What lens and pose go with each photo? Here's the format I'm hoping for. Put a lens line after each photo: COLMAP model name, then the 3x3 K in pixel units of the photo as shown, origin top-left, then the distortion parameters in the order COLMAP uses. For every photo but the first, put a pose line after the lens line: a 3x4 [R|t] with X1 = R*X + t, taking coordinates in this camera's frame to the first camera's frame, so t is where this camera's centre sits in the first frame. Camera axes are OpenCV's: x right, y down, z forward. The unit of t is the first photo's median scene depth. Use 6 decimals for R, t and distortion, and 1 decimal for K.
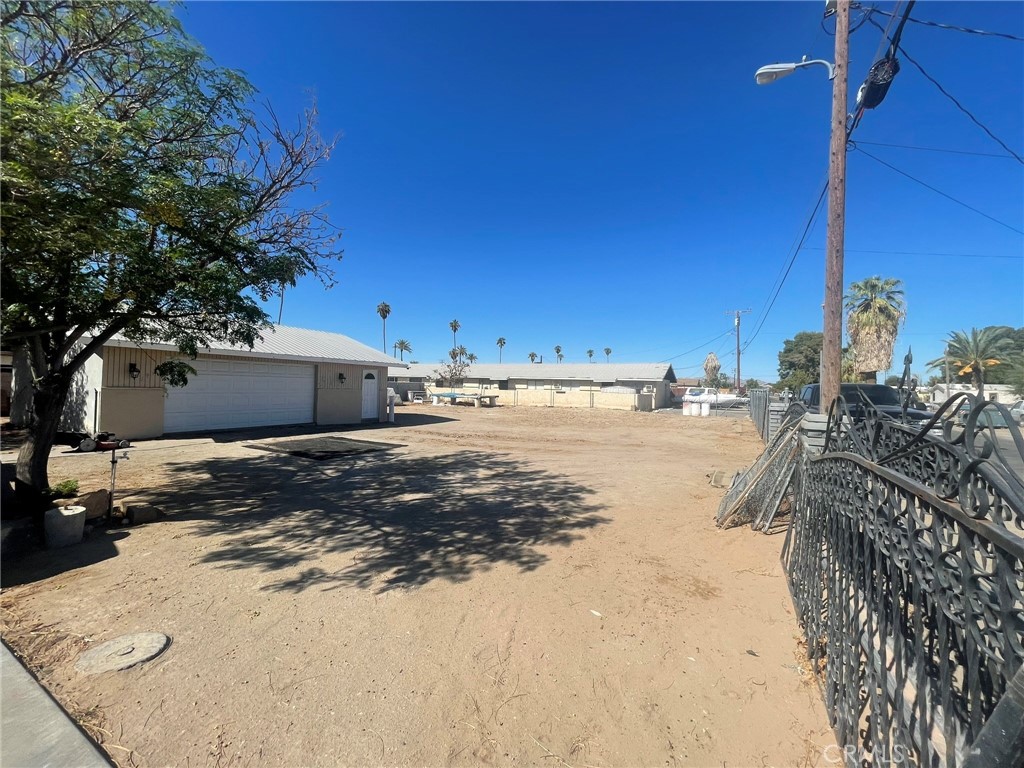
lens RADIAL K [[412.5, 0, 510.1], [0, 412.5, 379.9], [0, 0, 1]] dist [-0.004334, 0.001079]
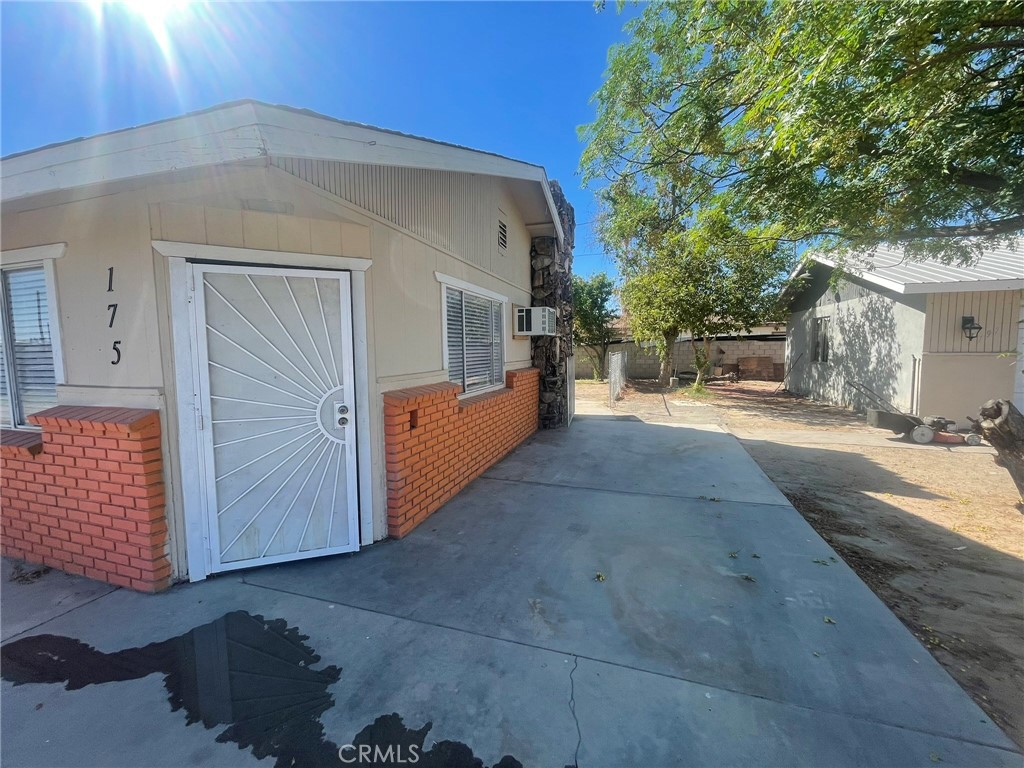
lens RADIAL K [[412.5, 0, 511.4], [0, 412.5, 379.9], [0, 0, 1]] dist [-0.004334, 0.001079]
pose [[0.184804, 0.047888, -0.981608, -0.624403], [0.034221, 0.997893, 0.055125, 0.000089], [0.982179, -0.043779, 0.182776, 0.233187]]
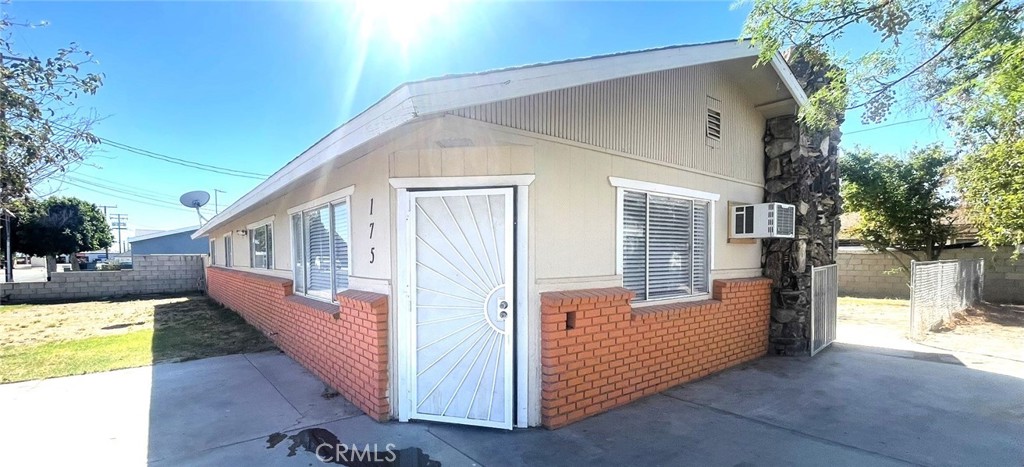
lens RADIAL K [[435.1, 0, 487.5], [0, 435.1, 274.5], [0, 0, 1]] dist [0.002653, -0.000876]
pose [[-0.416990, 0.013949, -0.908804, -0.584862], [0.013288, 0.999869, 0.009249, 0.006902], [0.908814, -0.008219, -0.417121, 0.346714]]
